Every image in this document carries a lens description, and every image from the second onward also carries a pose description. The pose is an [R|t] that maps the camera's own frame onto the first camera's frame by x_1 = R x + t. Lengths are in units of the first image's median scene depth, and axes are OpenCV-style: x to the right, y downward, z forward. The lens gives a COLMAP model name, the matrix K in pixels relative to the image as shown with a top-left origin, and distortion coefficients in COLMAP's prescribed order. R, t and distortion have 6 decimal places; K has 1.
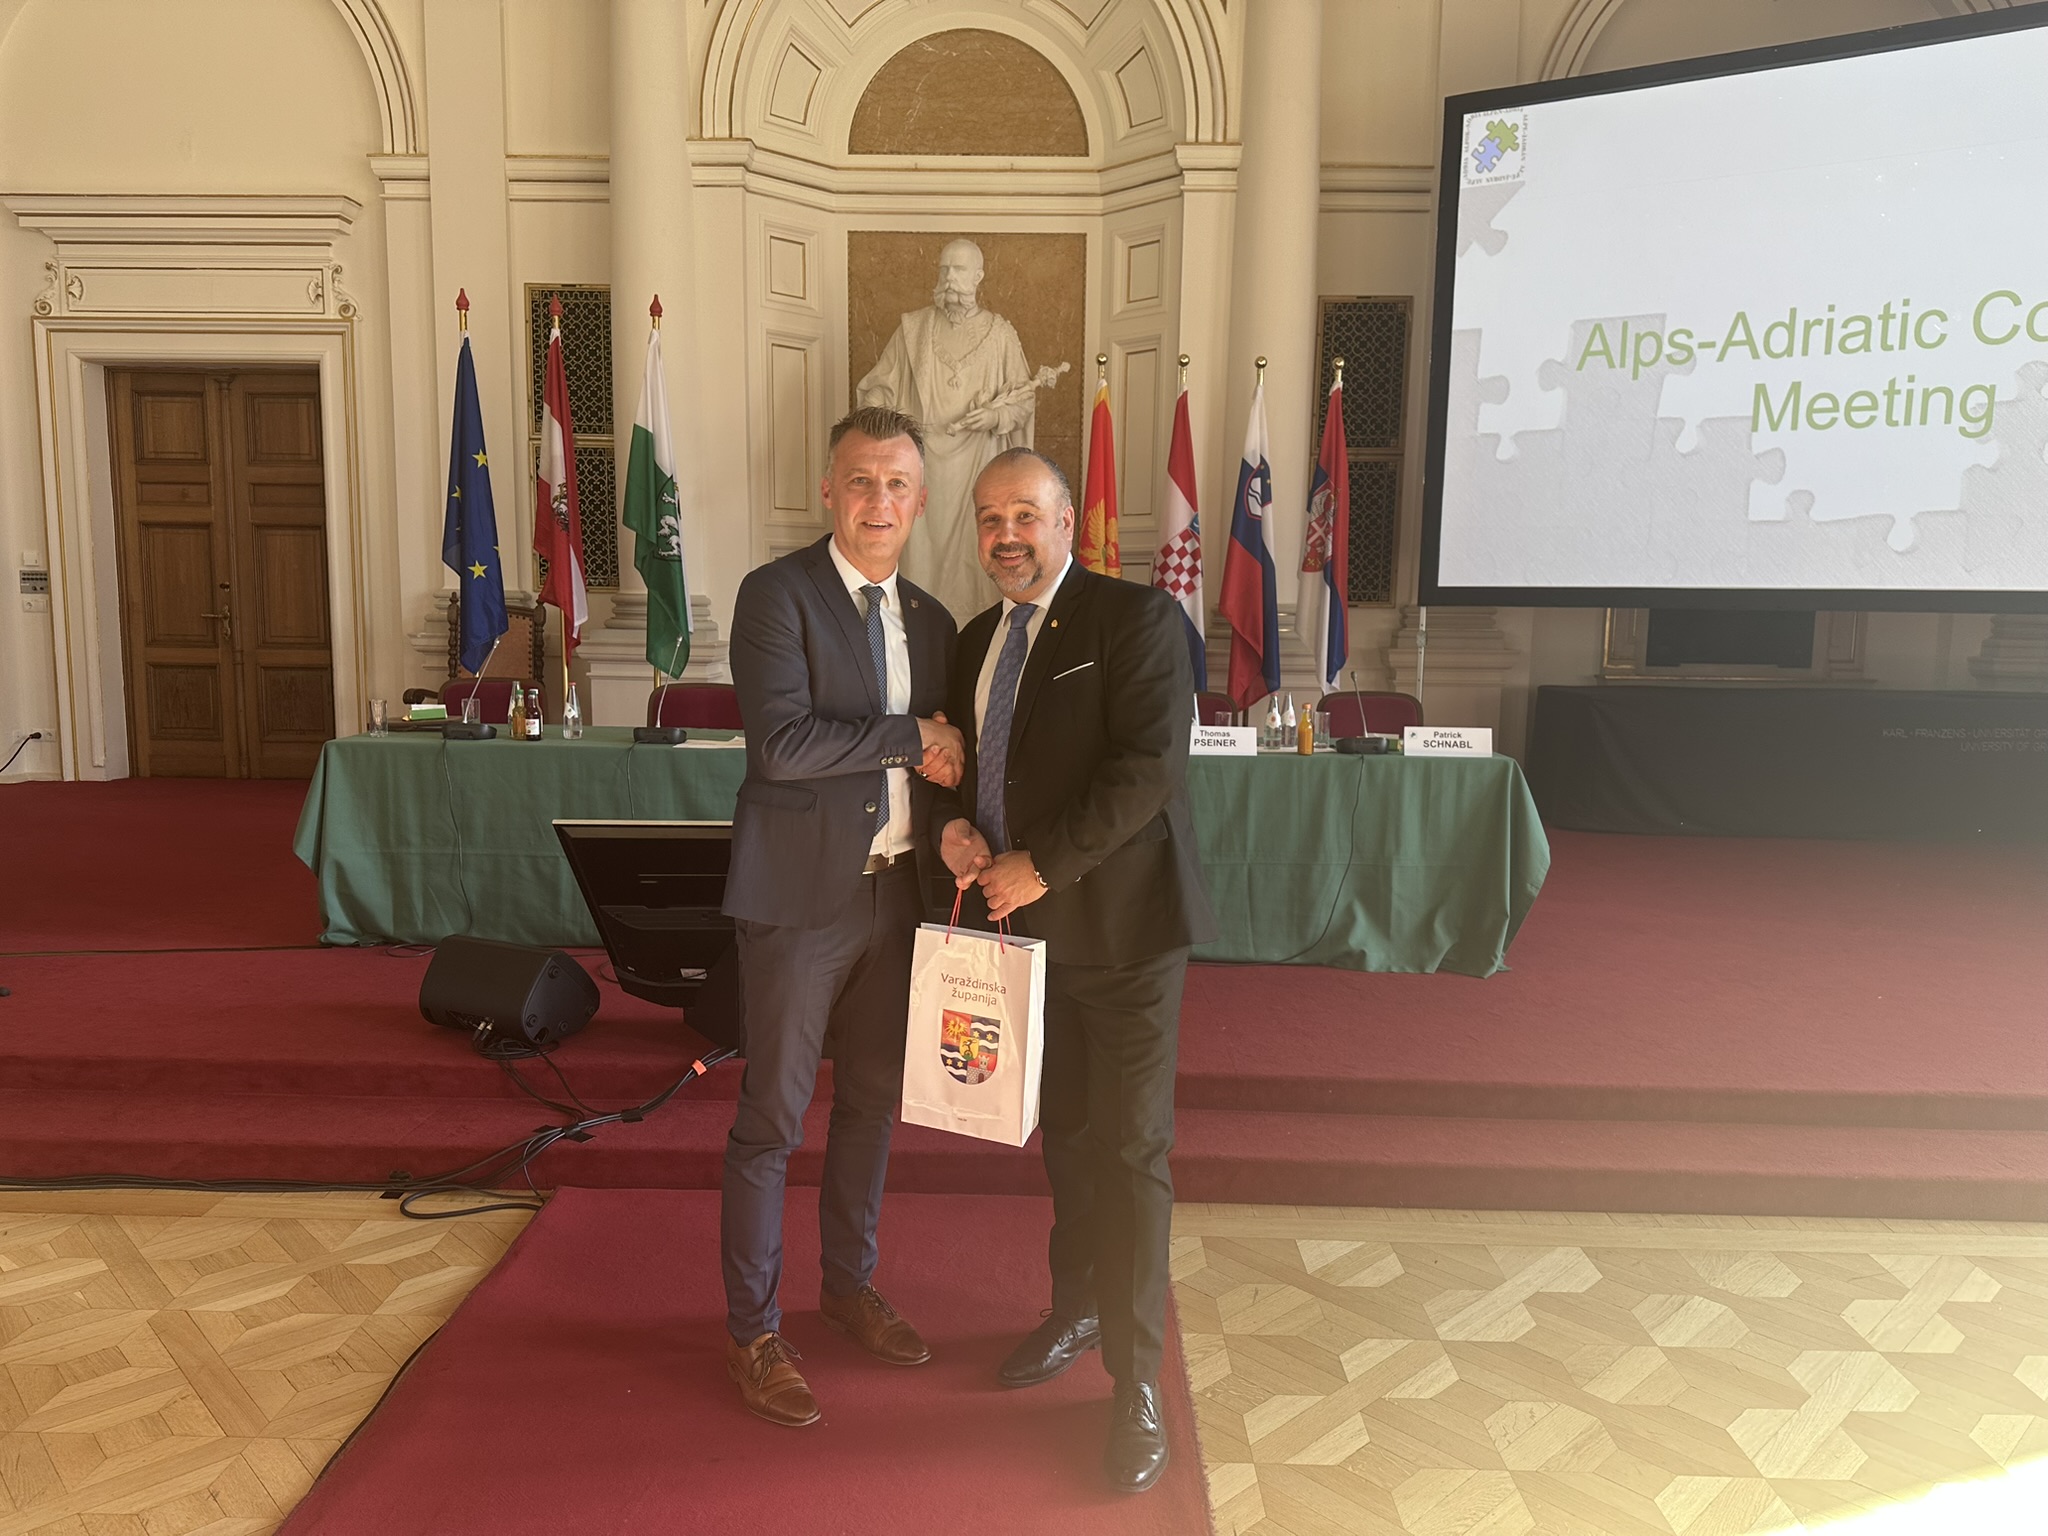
lens RADIAL K [[1431.9, 0, 1024.0], [0, 1431.9, 768.0], [0, 0, 1]] dist [0.069019, -0.120226]
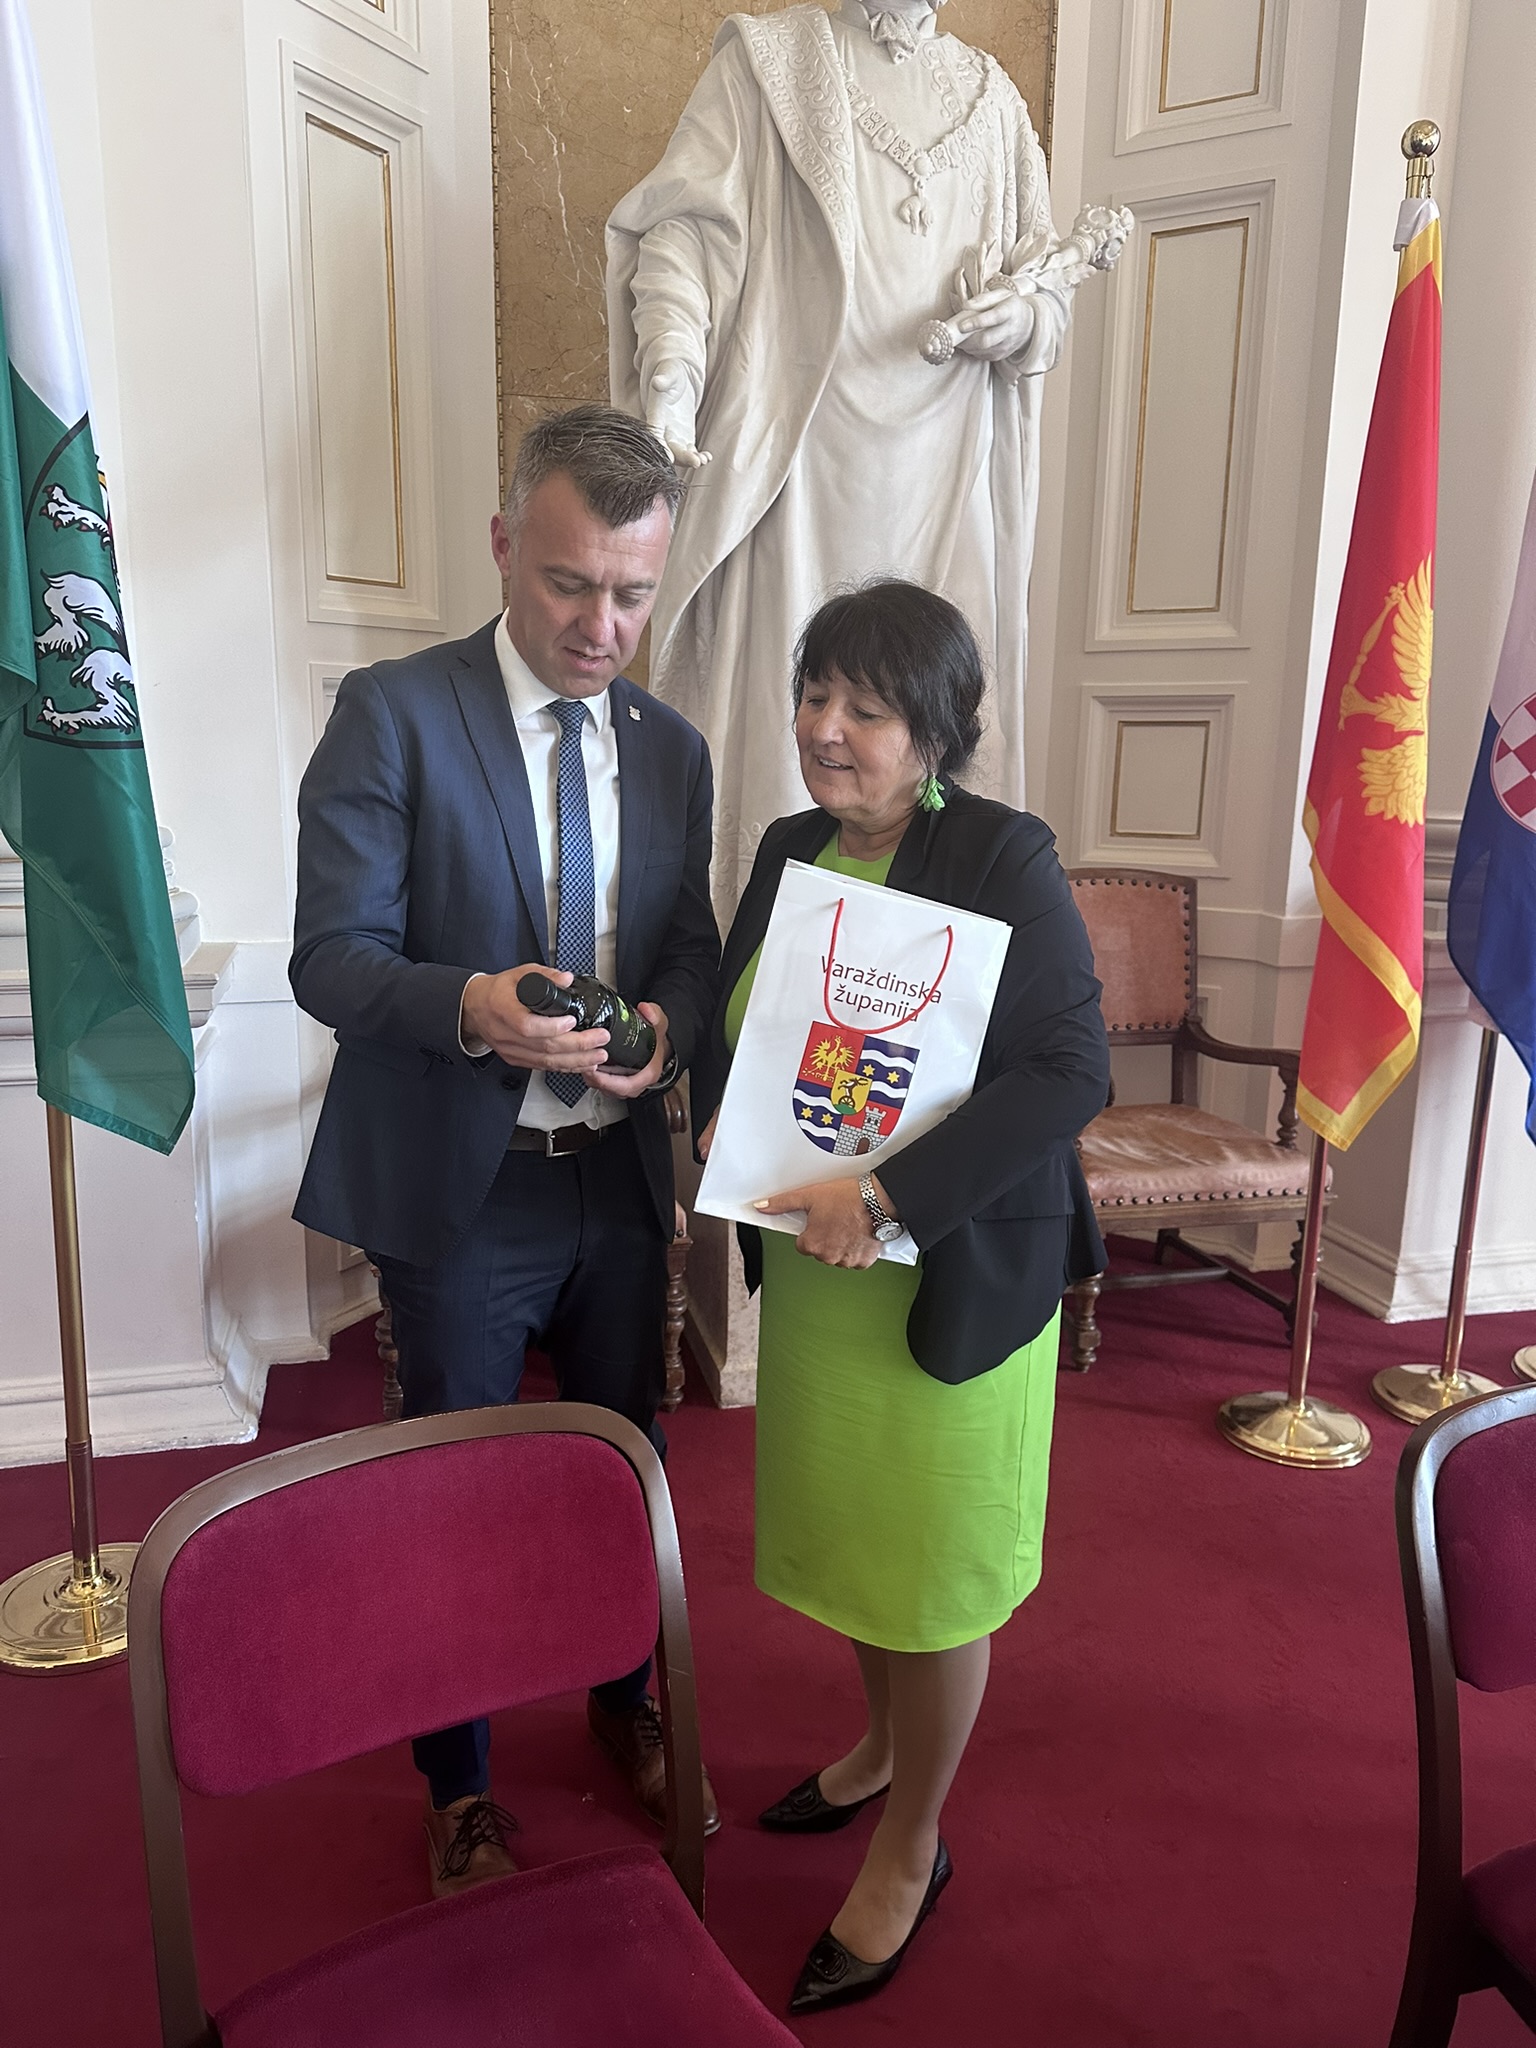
lens RADIAL K [[1431.9, 0, 768.0], [0, 1431.9, 1024.0], [0, 0, 1]] dist [0.069019, -0.120226]
pose [[0.961860, -0.054890, 0.267978, -0.185918], [0.030205, 0.994982, 0.095389, -0.106197], [-0.271869, -0.083656, 0.958691, 0.651838]]
